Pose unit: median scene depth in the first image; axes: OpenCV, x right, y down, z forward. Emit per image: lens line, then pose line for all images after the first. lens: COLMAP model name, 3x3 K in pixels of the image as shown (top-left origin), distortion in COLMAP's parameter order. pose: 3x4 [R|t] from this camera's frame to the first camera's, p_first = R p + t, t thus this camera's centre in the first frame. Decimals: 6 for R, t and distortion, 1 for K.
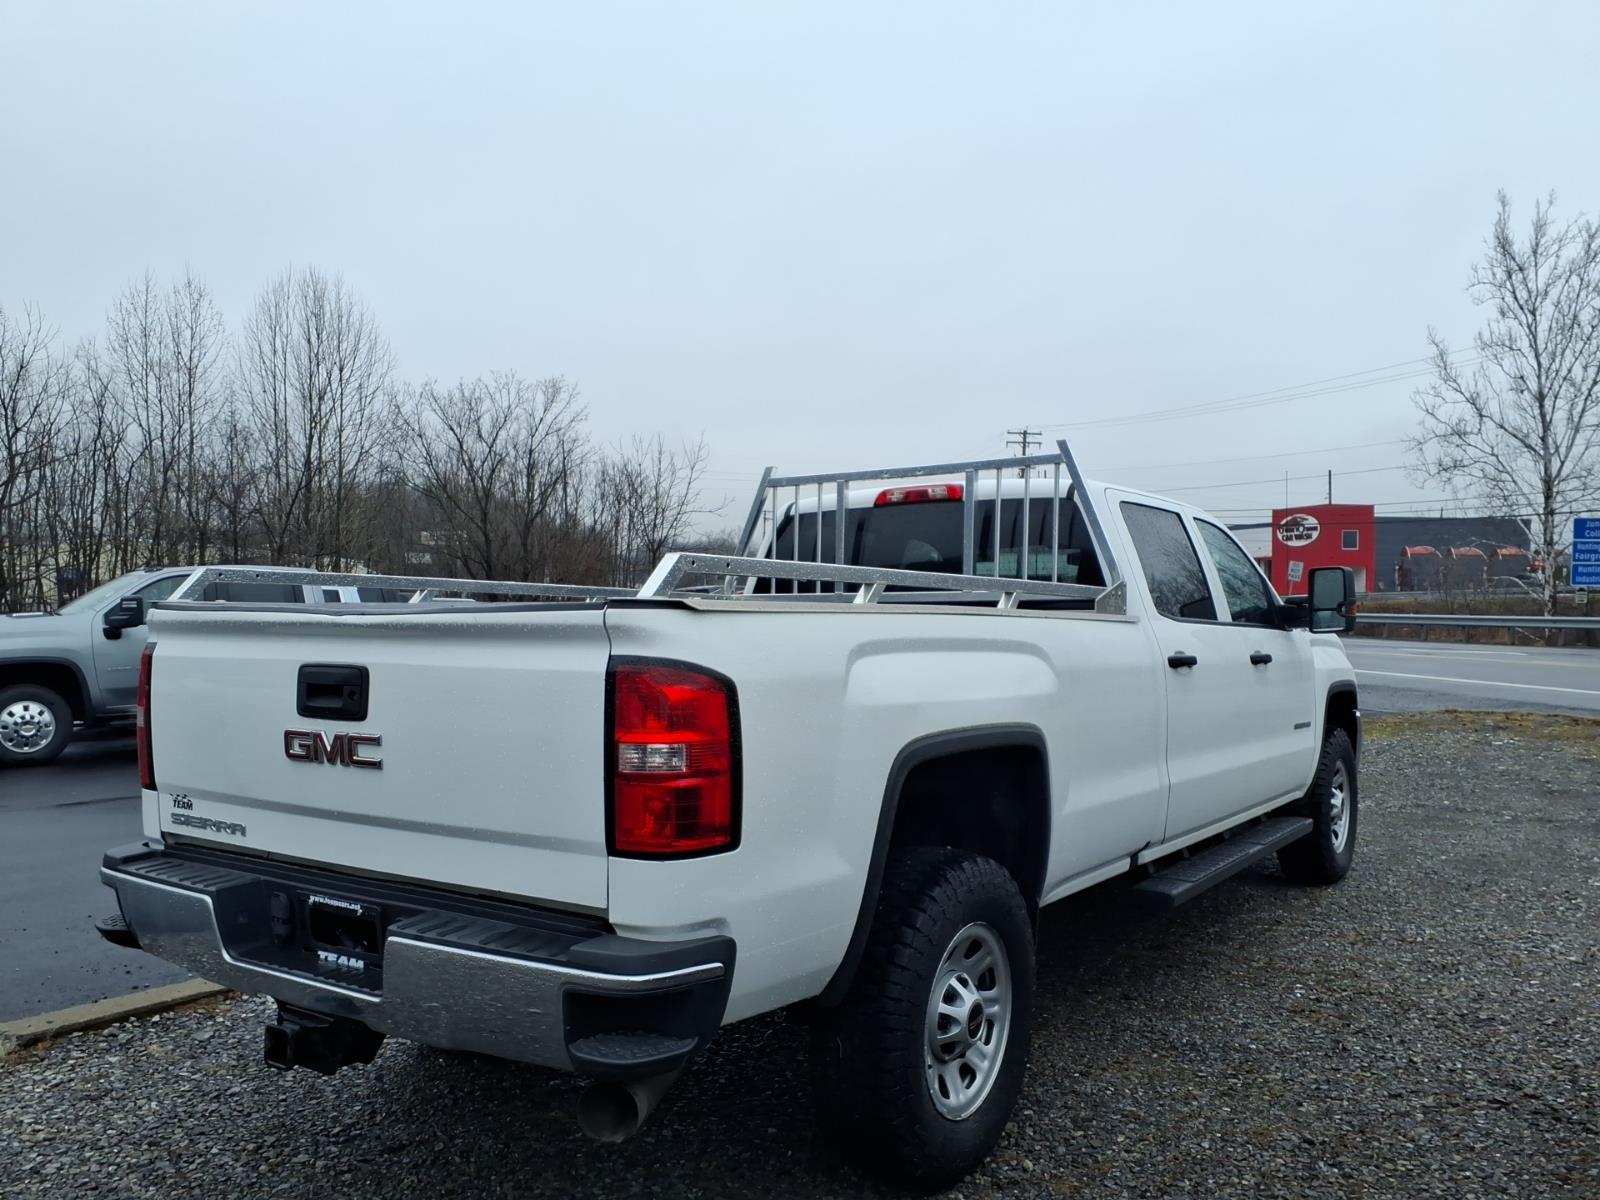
lens RADIAL K [[1275.4, 0, 766.8], [0, 1275.4, 624.9], [0, 0, 1]] dist [0.047660, -0.061783]
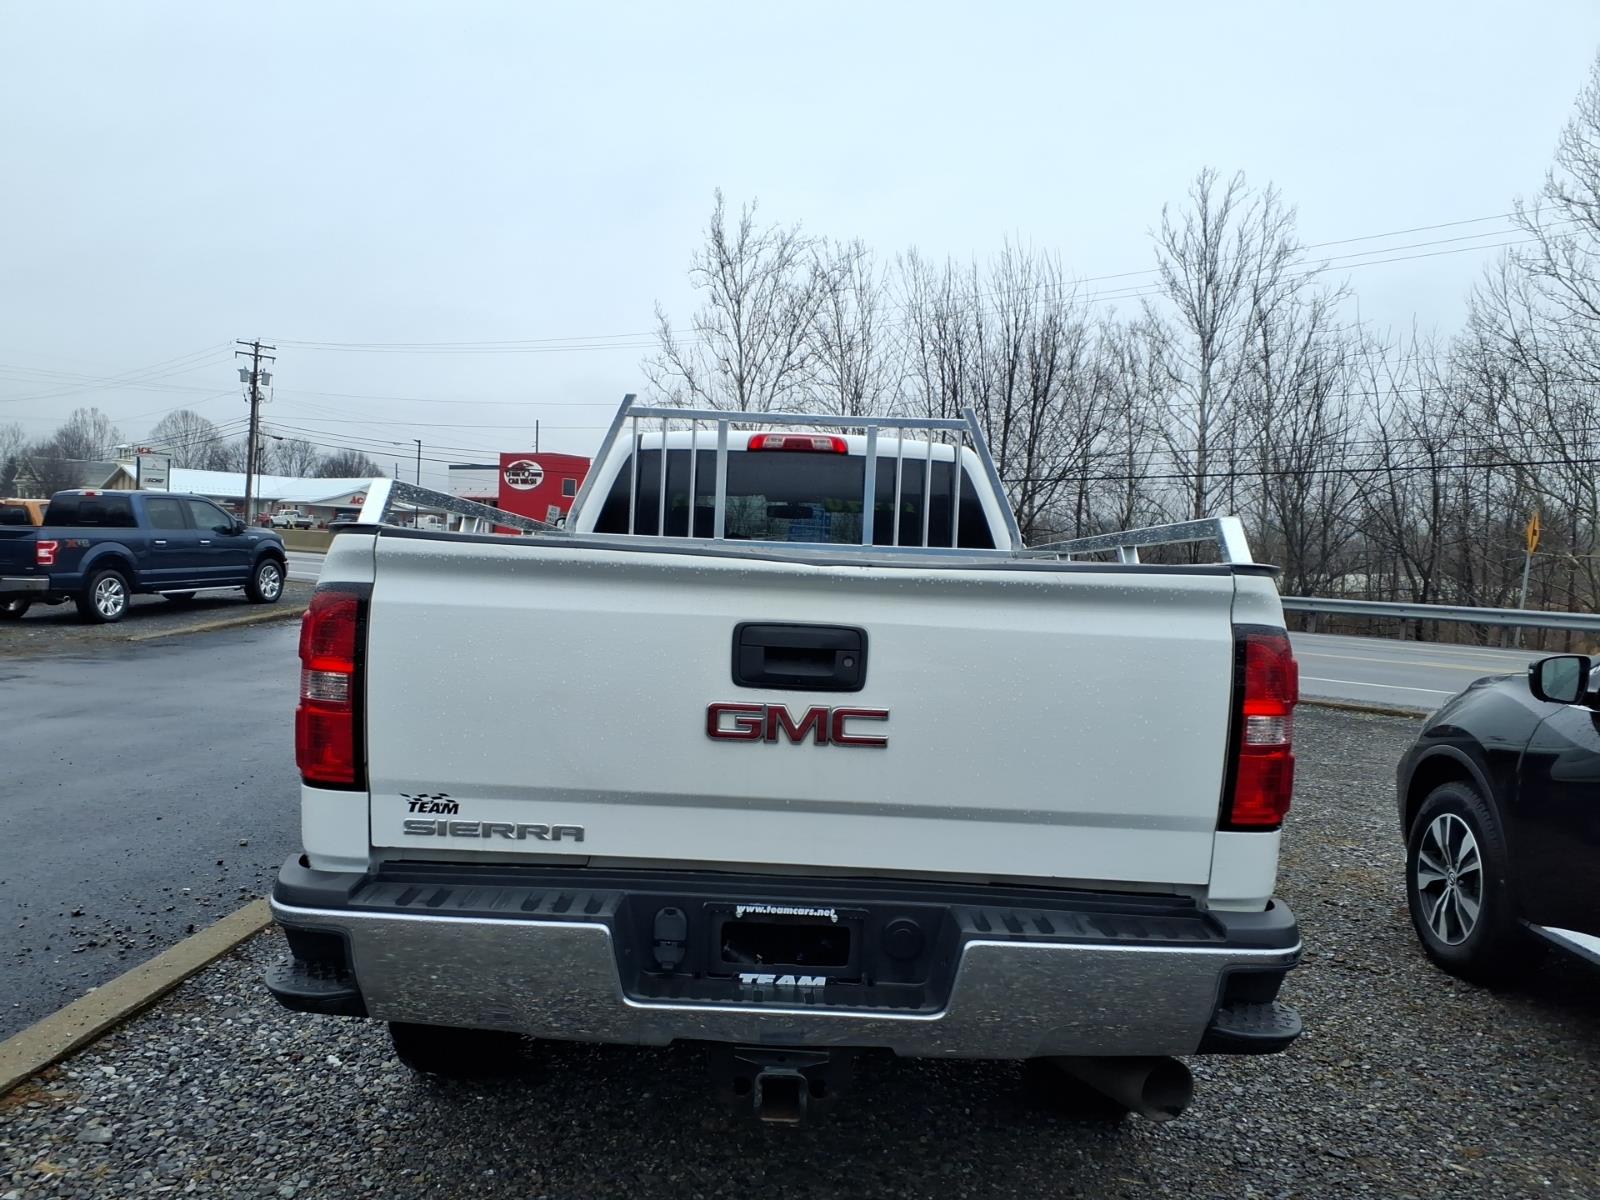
lens RADIAL K [[1275.4, 0, 783.6], [0, 1275.4, 650.2], [0, 0, 1]] dist [0.047660, -0.061783]
pose [[0.813556, -0.001433, 0.581485, -0.718418], [-0.040174, 0.997469, 0.058665, 0.000396], [-0.580098, -0.071087, 0.811439, 0.302585]]
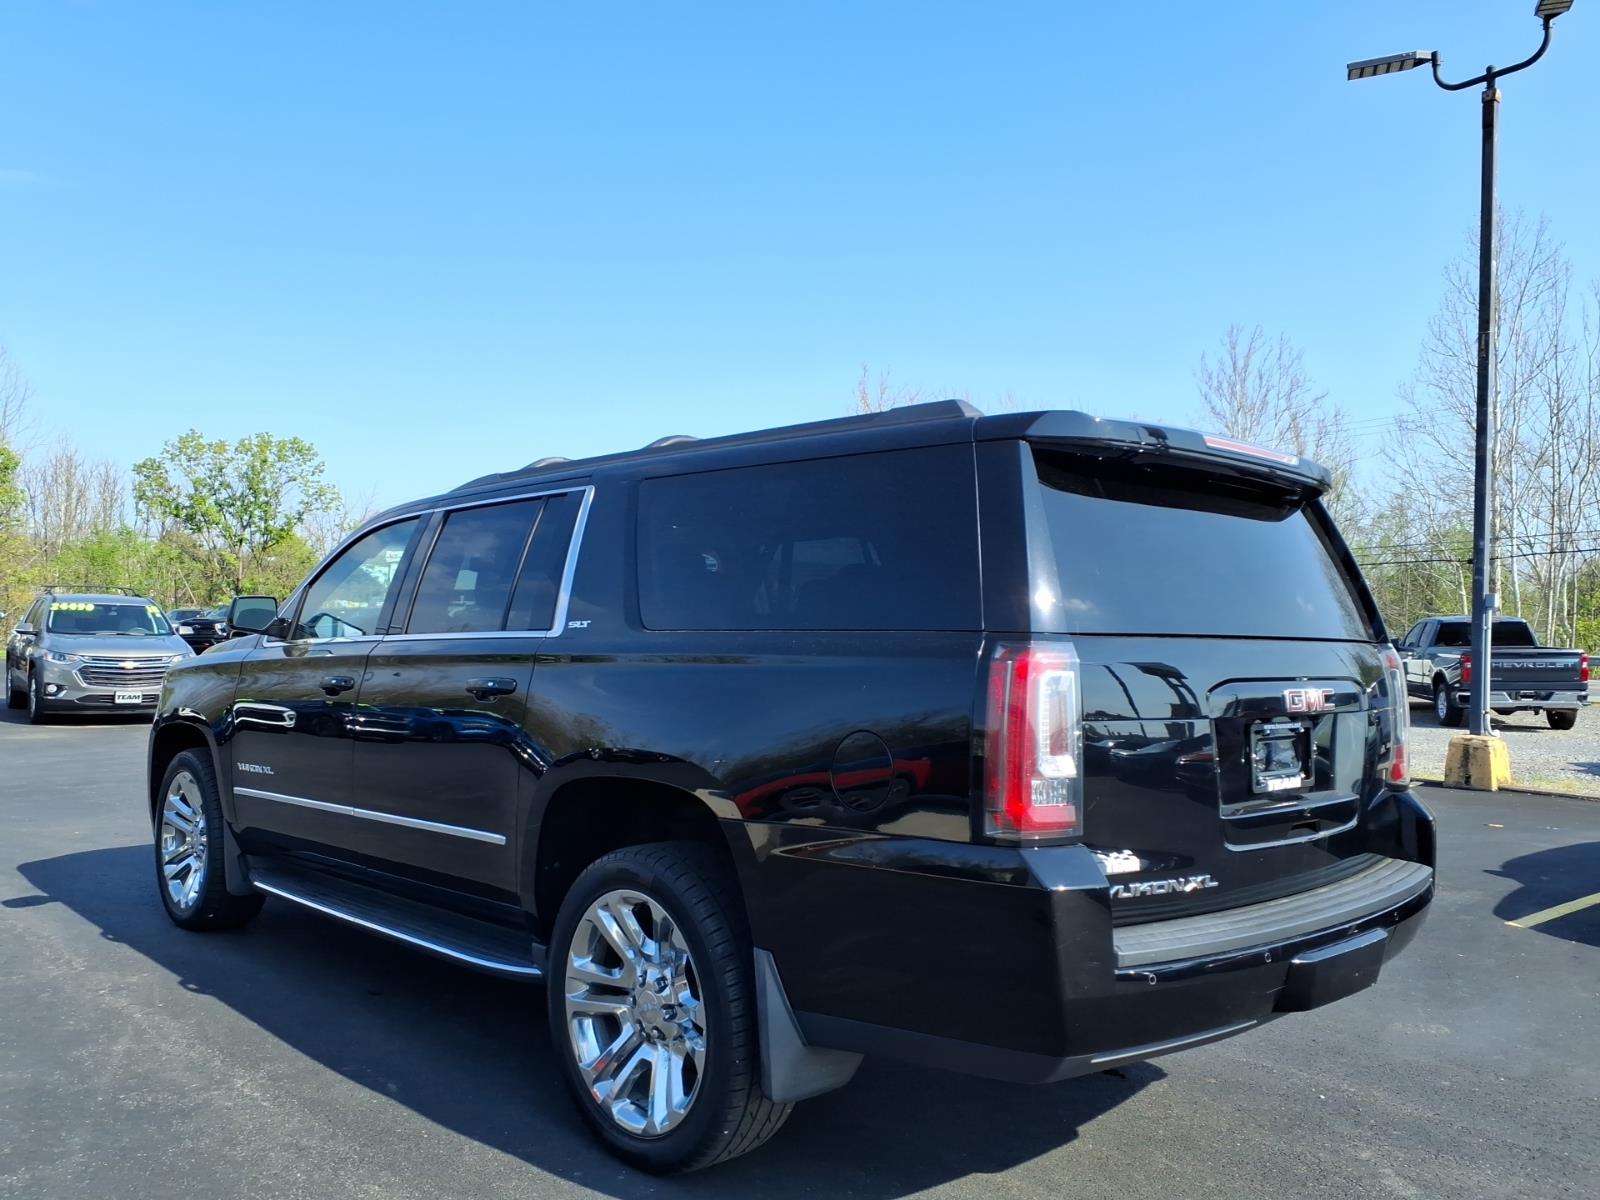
lens RADIAL K [[1275.4, 0, 771.8], [0, 1275.4, 627.0], [0, 0, 1]] dist [0.047660, -0.061783]
pose [[0.867424, 0.017691, 0.497256, -5.047076], [-0.014298, 0.999841, -0.010631, 0.088244], [-0.497365, 0.002112, 0.867539, -4.989695]]
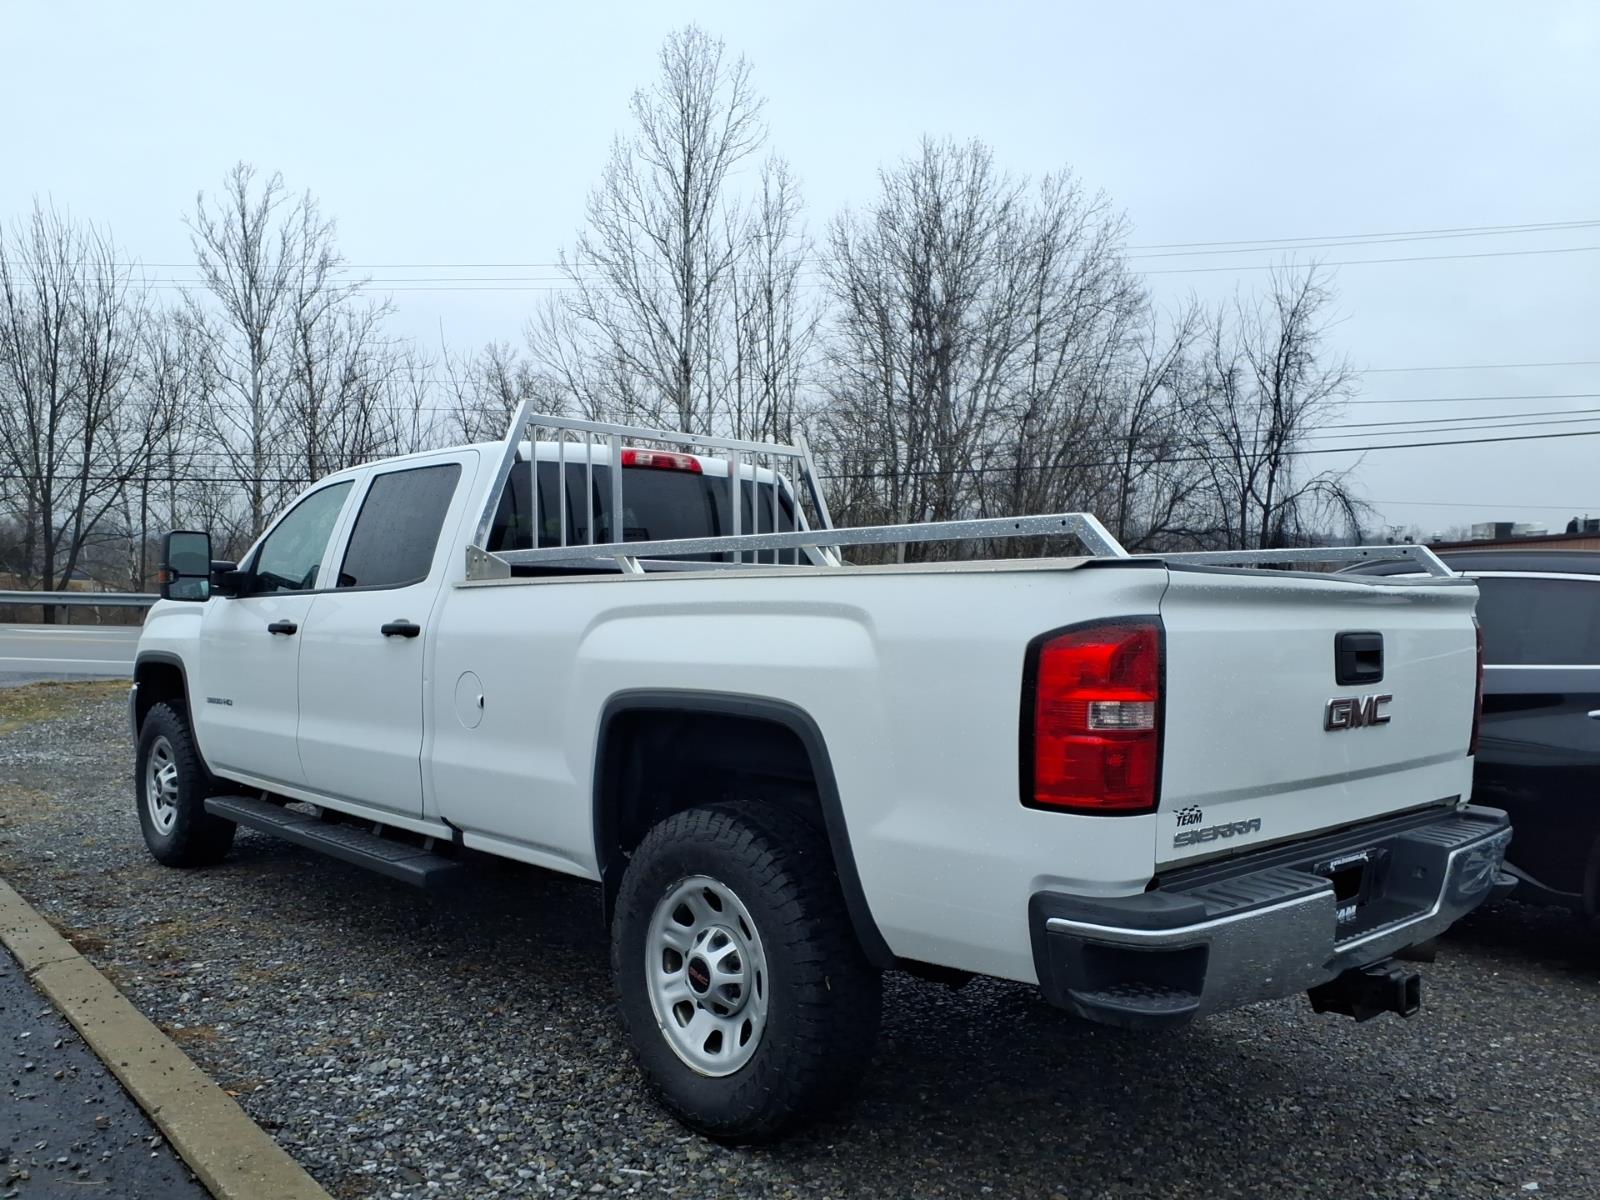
lens RADIAL K [[1275.4, 0, 794.4], [0, 1275.4, 644.8], [0, 0, 1]] dist [0.047660, -0.061783]
pose [[0.202245, -0.029789, 0.978882, -1.274744], [-0.008029, 0.999453, 0.032074, 0.010108], [-0.979302, -0.014346, 0.201895, 1.084932]]
